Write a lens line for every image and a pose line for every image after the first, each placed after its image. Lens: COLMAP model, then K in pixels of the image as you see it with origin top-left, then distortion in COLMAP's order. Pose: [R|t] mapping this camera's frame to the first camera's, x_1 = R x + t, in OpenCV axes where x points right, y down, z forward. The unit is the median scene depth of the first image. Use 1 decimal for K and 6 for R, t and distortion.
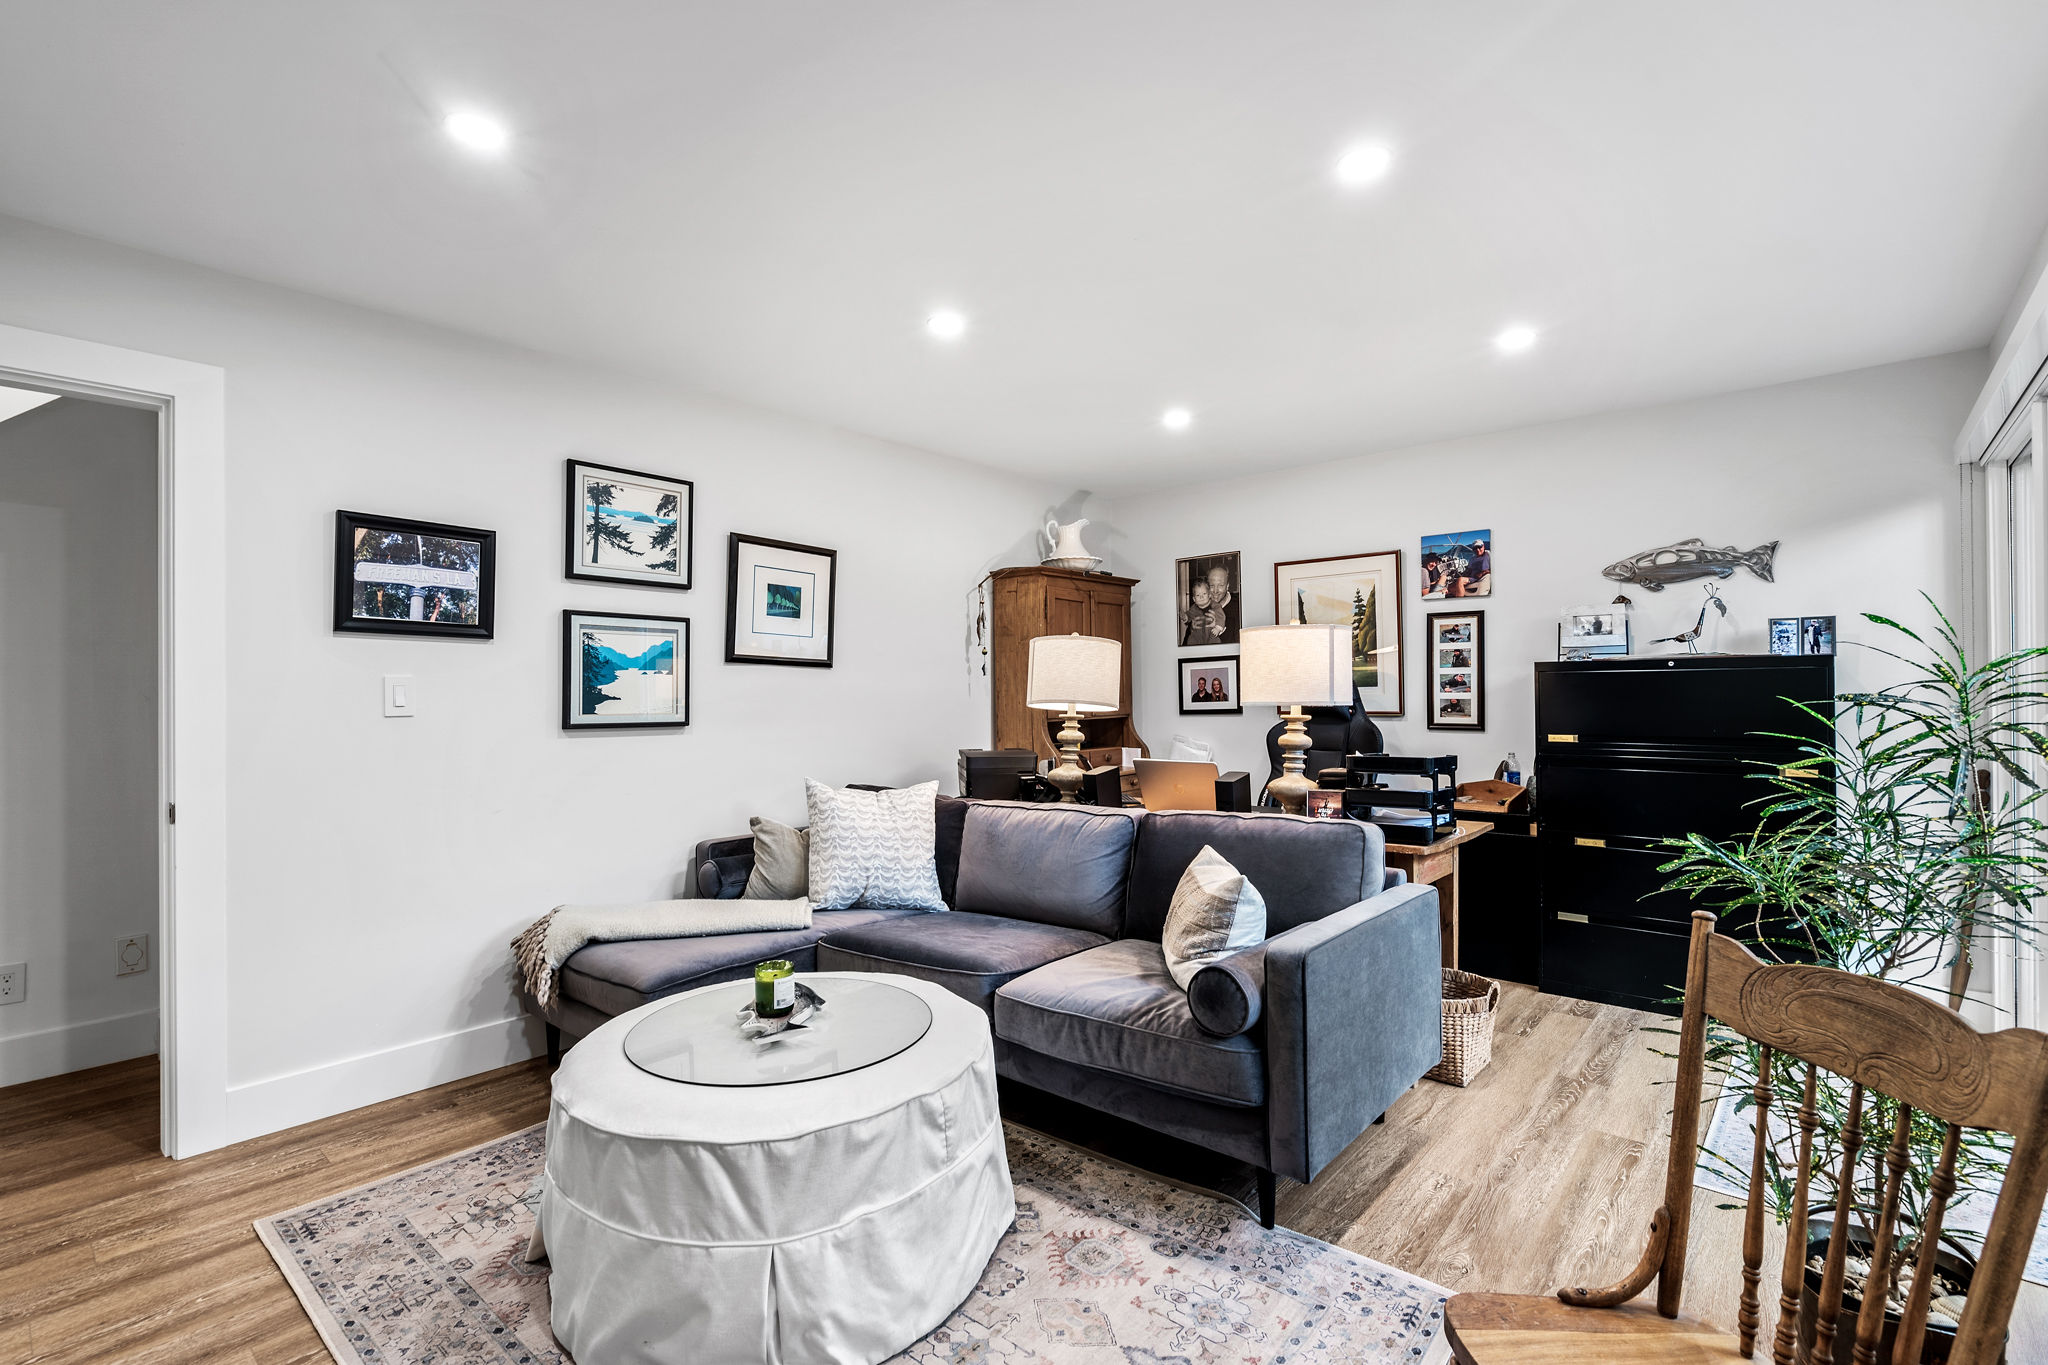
lens RADIAL K [[932.3, 0, 1018.3], [0, 932.3, 692.5], [0, 0, 1]] dist [-0.004036, 0.002095]
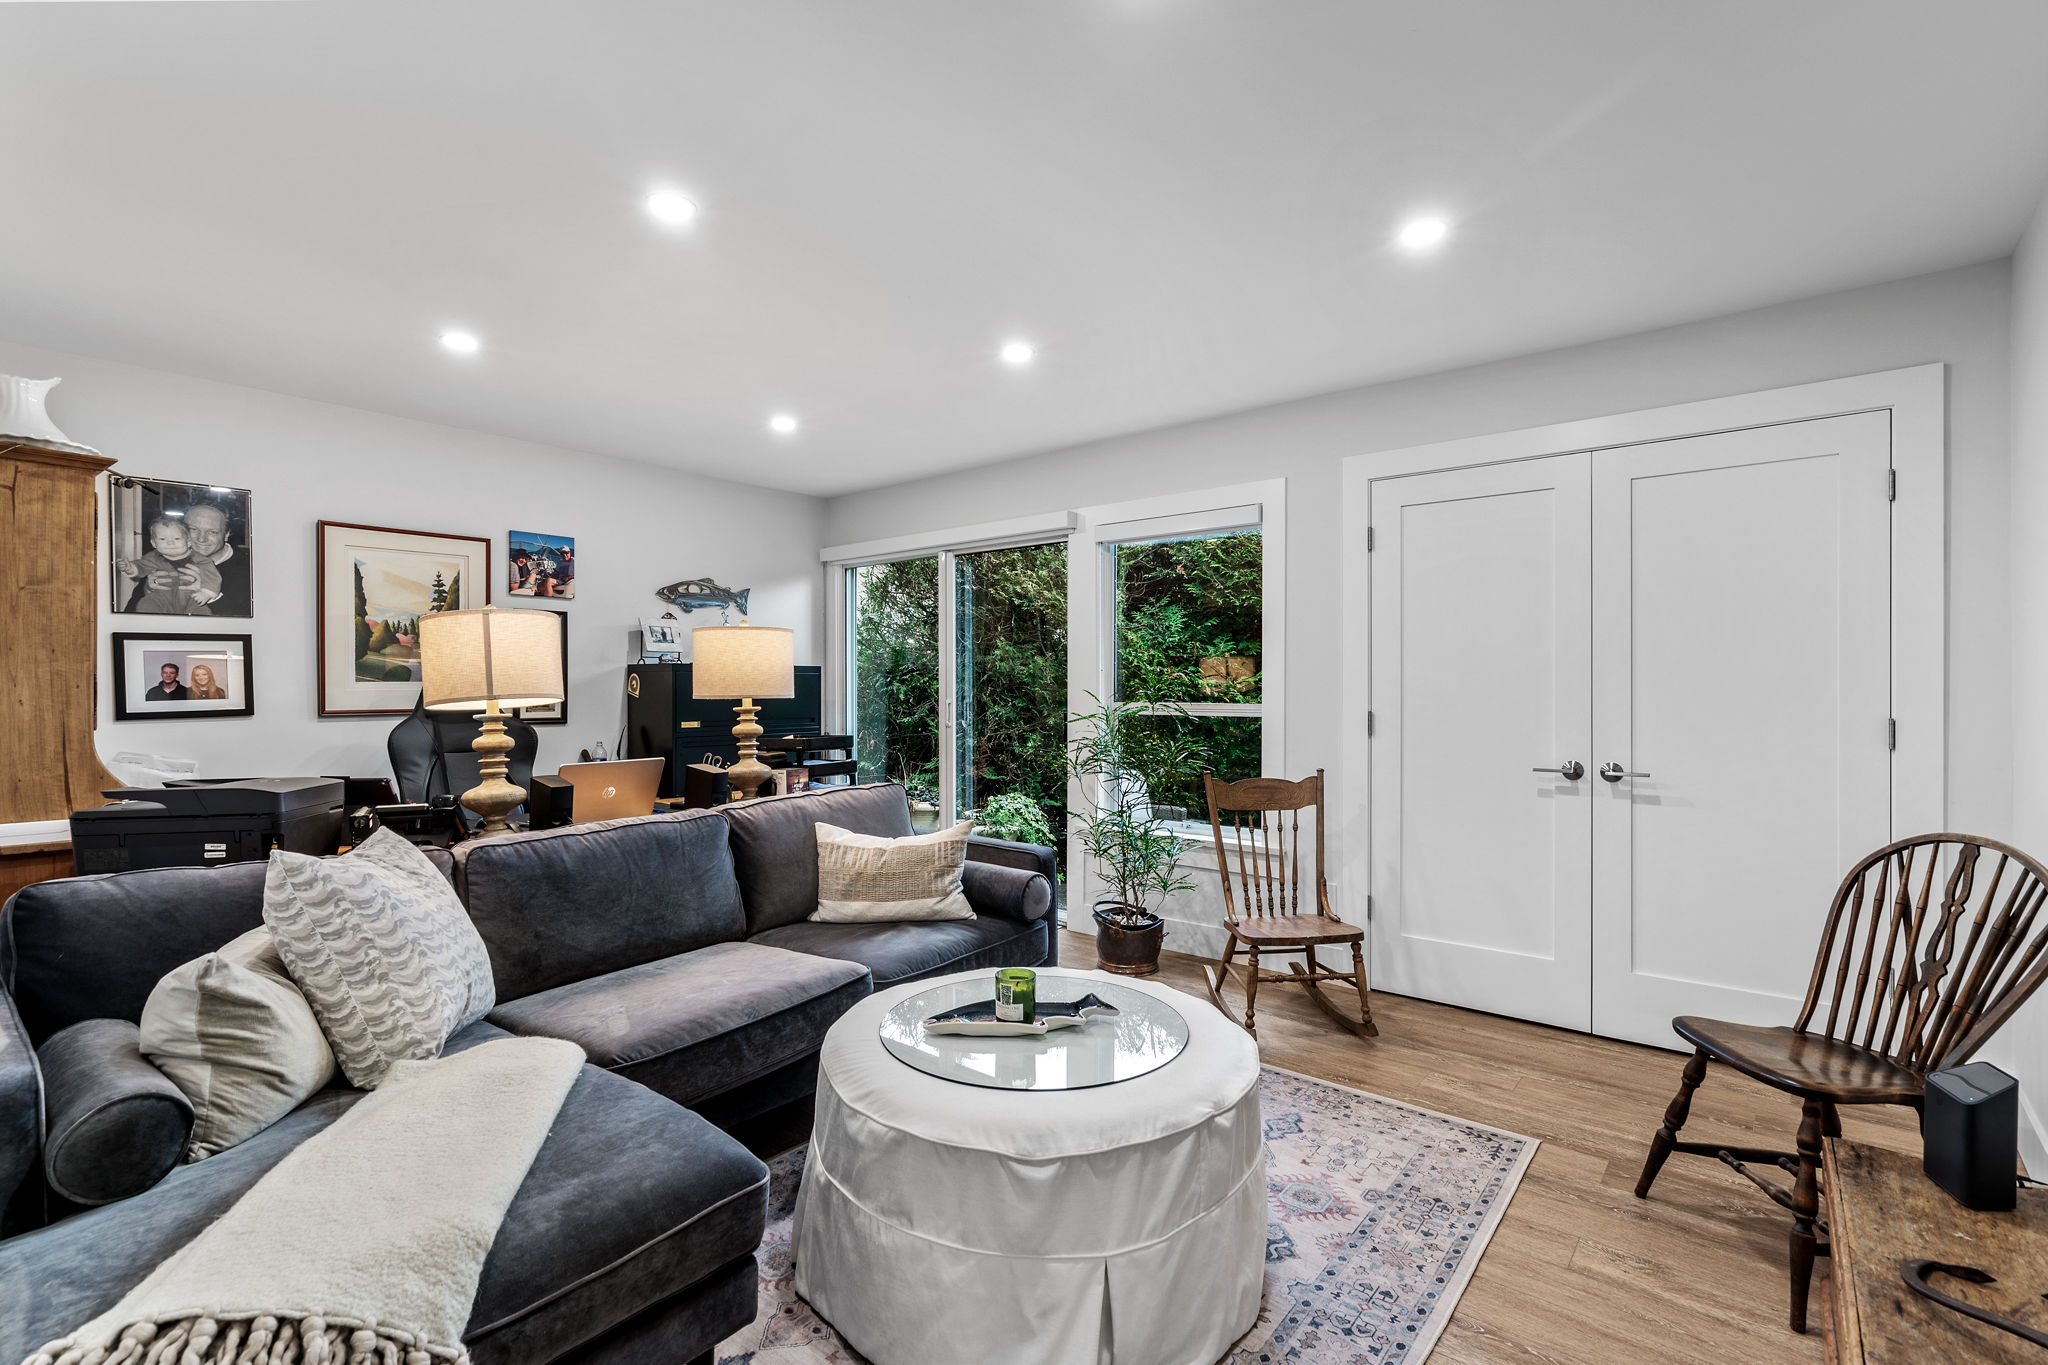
lens RADIAL K [[932.3, 0, 1018.3], [0, 932.3, 687.1], [0, 0, 1]] dist [-0.004036, 0.002095]
pose [[-0.013193, 0.009842, 0.999865, -0.568679], [0.000079, 0.999952, -0.009842, 0.008530], [-0.999913, -0.000051, -0.013193, 0.487095]]
